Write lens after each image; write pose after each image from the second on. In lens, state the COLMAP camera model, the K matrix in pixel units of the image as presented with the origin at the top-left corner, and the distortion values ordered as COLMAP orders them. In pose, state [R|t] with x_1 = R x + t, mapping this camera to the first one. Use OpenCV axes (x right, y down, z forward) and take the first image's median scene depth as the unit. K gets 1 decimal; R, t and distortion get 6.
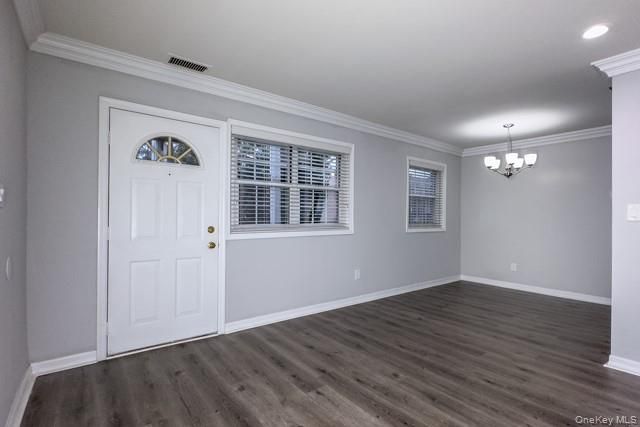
lens RADIAL K [[301.1, 0, 319.0], [0, 301.1, 219.0], [0, 0, 1]] dist [0.003945, 0.000890]
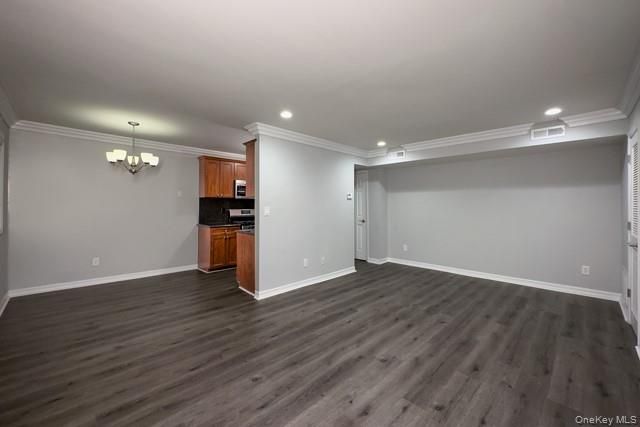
lens RADIAL K [[260.8, 0, 326.3], [0, 260.8, 202.9], [0, 0, 1]] dist [-0.000495, -0.000057]
pose [[-0.107568, -0.000870, 0.994197, -0.499862], [-0.001979, 0.999998, 0.000661, -0.059895], [-0.994196, -0.001896, -0.107570, 0.667938]]
